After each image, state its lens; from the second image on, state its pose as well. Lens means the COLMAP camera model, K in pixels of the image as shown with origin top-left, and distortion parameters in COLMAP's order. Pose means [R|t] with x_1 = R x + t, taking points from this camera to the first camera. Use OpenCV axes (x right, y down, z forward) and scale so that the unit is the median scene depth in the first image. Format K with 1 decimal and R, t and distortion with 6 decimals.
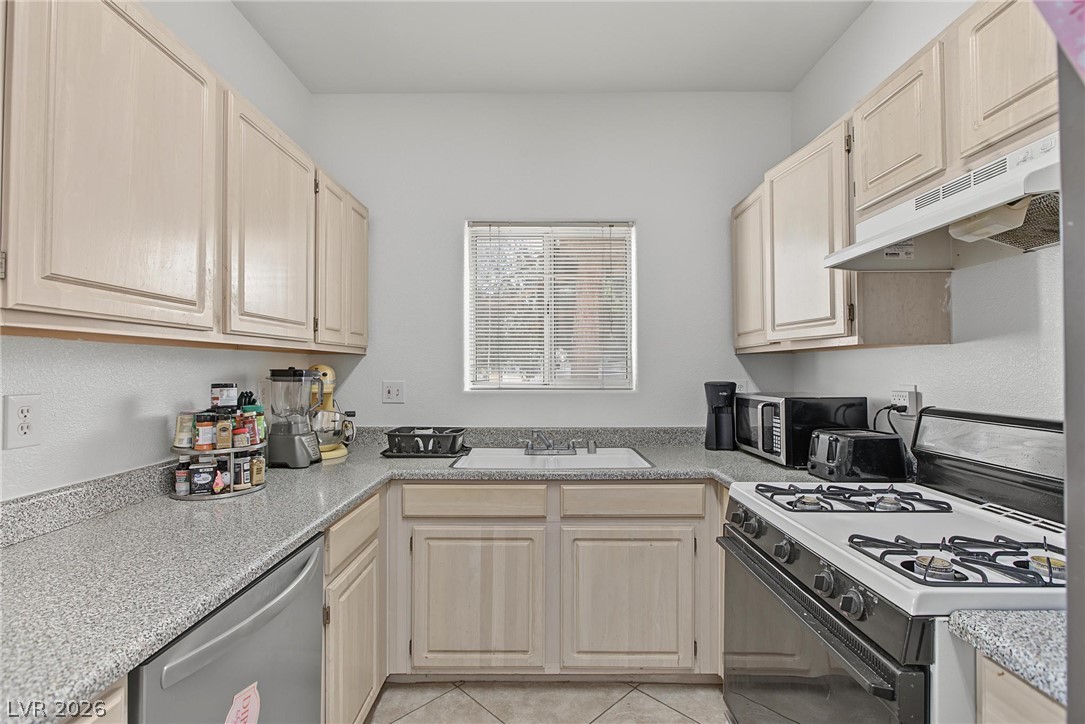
lens RADIAL K [[493.9, 0, 540.3], [0, 493.9, 359.9], [0, 0, 1]] dist [-0.011955, 0.003602]
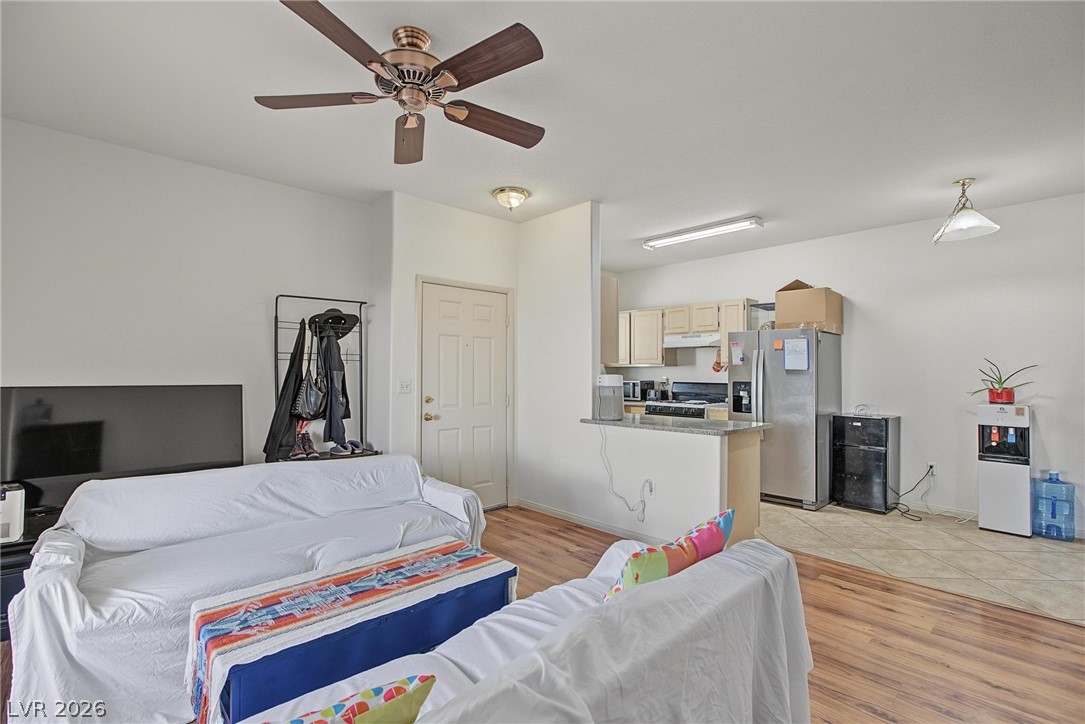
lens RADIAL K [[493.9, 0, 541.9], [0, 493.9, 364.7], [0, 0, 1]] dist [-0.011955, 0.003602]
pose [[0.728940, 0.016089, 0.684389, -2.330831], [-0.018974, 0.999815, -0.003295, -0.011226], [-0.684315, -0.010584, 0.729110, -1.030926]]
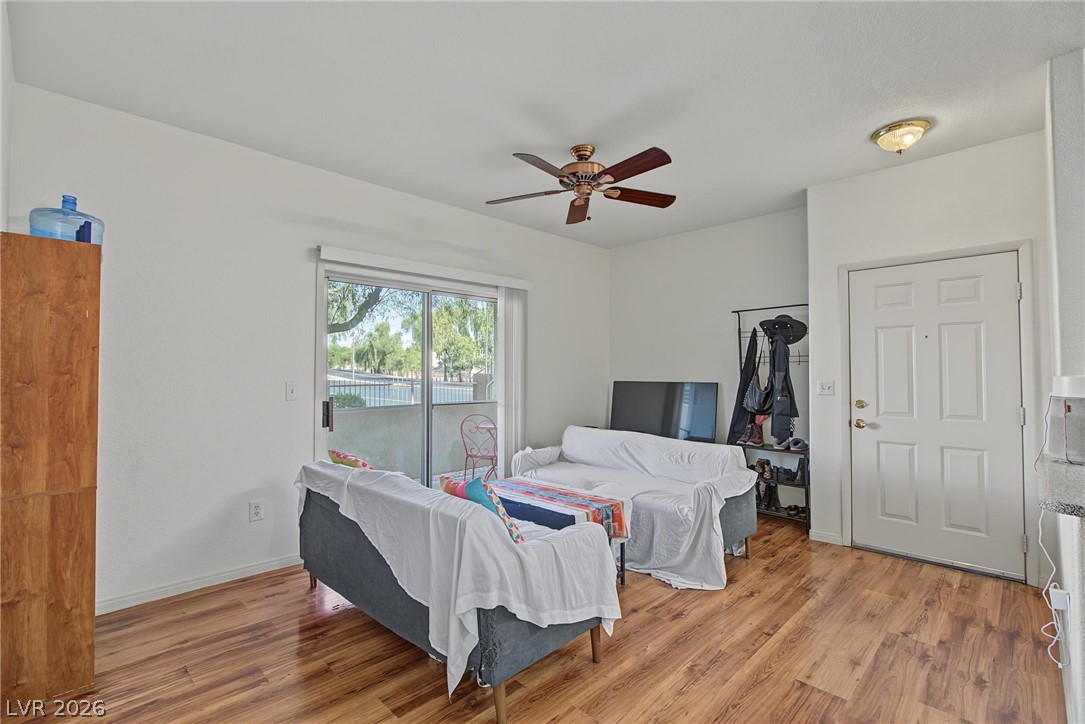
lens RADIAL K [[493.9, 0, 538.7], [0, 493.9, 363.2], [0, 0, 1]] dist [-0.011955, 0.003602]
pose [[0.709123, -0.011987, -0.704983, -0.755991], [0.012504, 0.999912, -0.004424, -0.019400], [0.704974, -0.005678, 0.709211, -1.307827]]
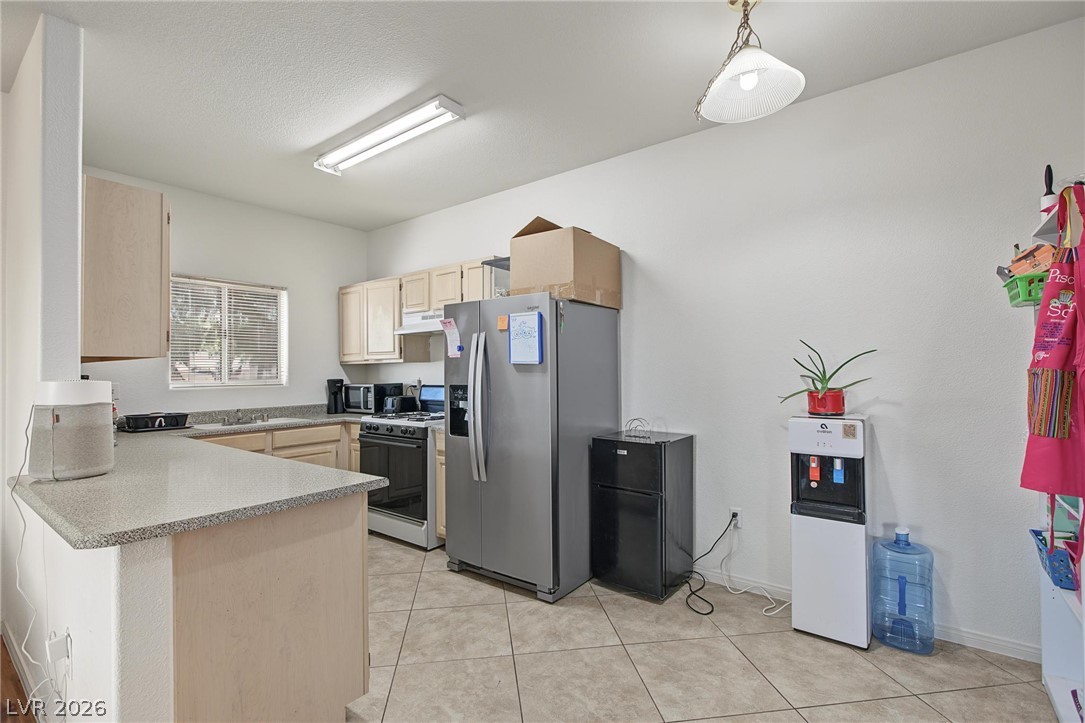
lens RADIAL K [[493.9, 0, 541.4], [0, 493.9, 365.3], [0, 0, 1]] dist [-0.011955, 0.003602]
pose [[0.601270, 0.003090, 0.799040, -0.879301], [-0.003755, 0.999992, -0.001041, -0.013326], [-0.799037, -0.002375, 0.601277, -1.024801]]
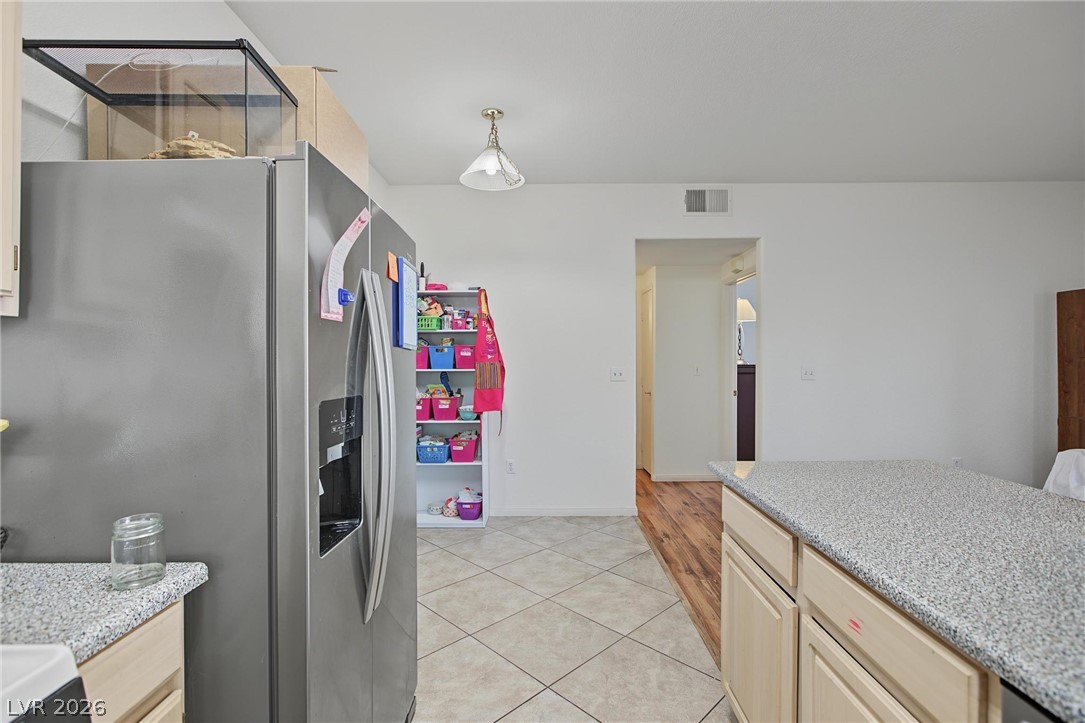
lens RADIAL K [[493.9, 0, 535.3], [0, 493.9, 361.7], [0, 0, 1]] dist [-0.011955, 0.003602]
pose [[-0.999865, 0.007903, 0.014389, 0.007713], [0.007661, 0.999830, -0.016771, 0.017883], [-0.014519, -0.016658, -0.999756, 0.728018]]
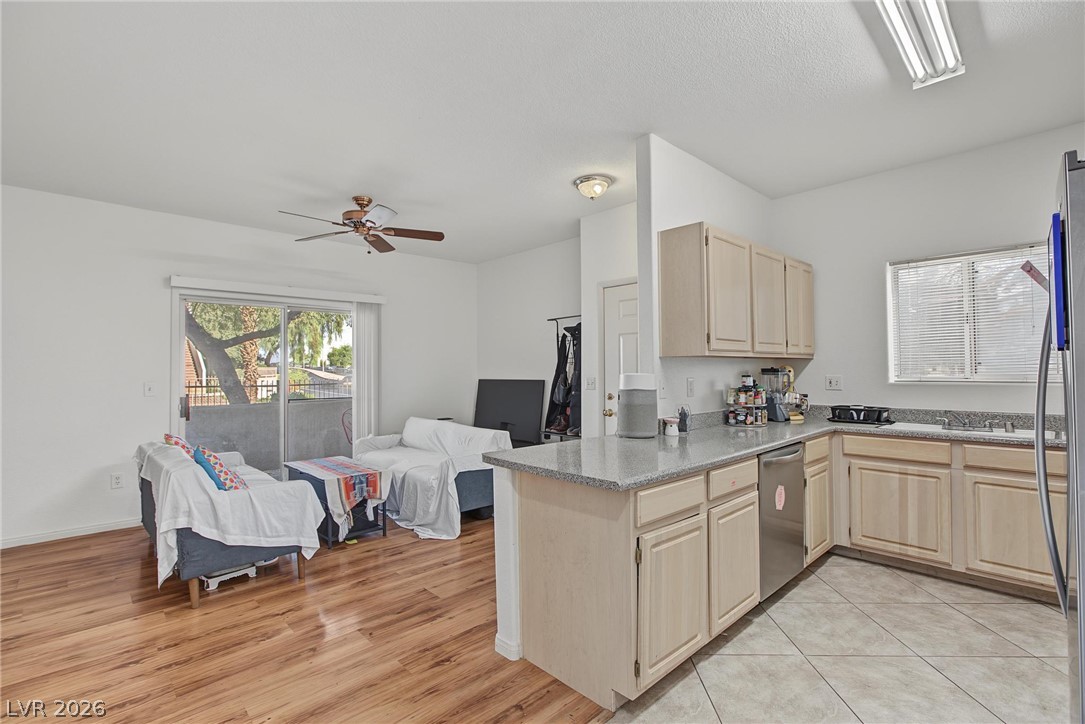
lens RADIAL K [[493.9, 0, 538.5], [0, 493.9, 362.8], [0, 0, 1]] dist [-0.011955, 0.003602]
pose [[0.687903, -0.016494, -0.725615, 0.239100], [0.021377, 0.999768, -0.002459, -0.016173], [0.725488, -0.013819, 0.688096, -0.945044]]
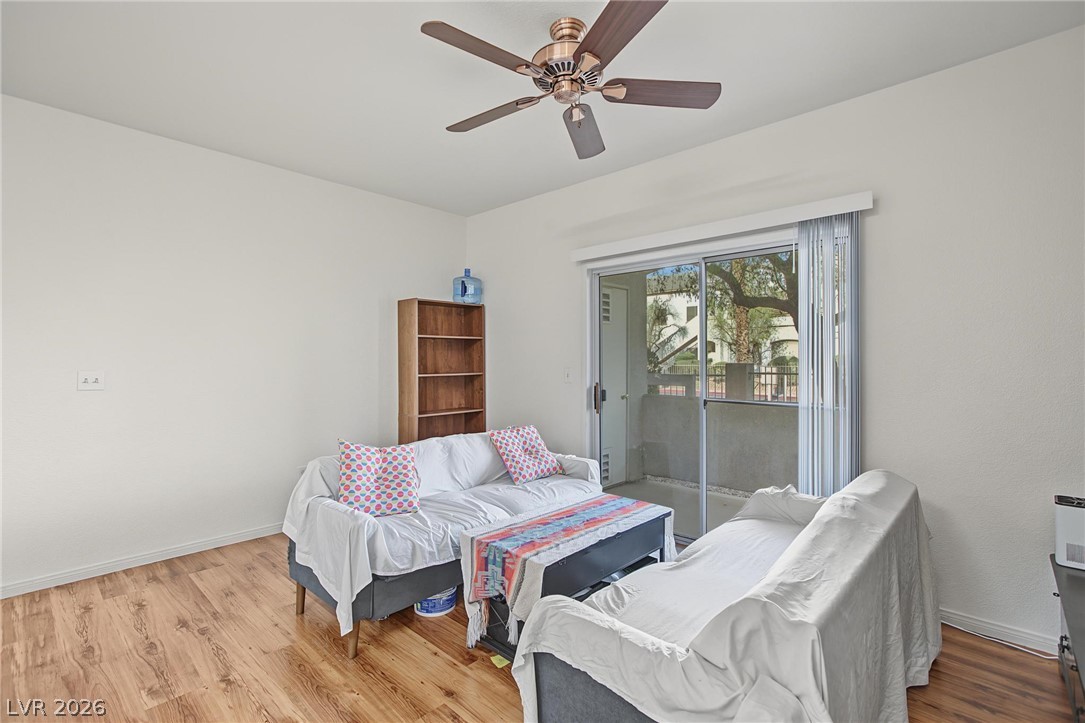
lens RADIAL K [[488.0, 0, 543.7], [0, 488.0, 363.7], [0, 0, 1]] dist [-0.004791, 0.000638]
pose [[-0.677003, 0.009887, -0.735914, -0.962286], [0.019018, 0.999811, -0.004062, 0.018743], [0.735735, -0.016746, -0.677063, 0.655503]]
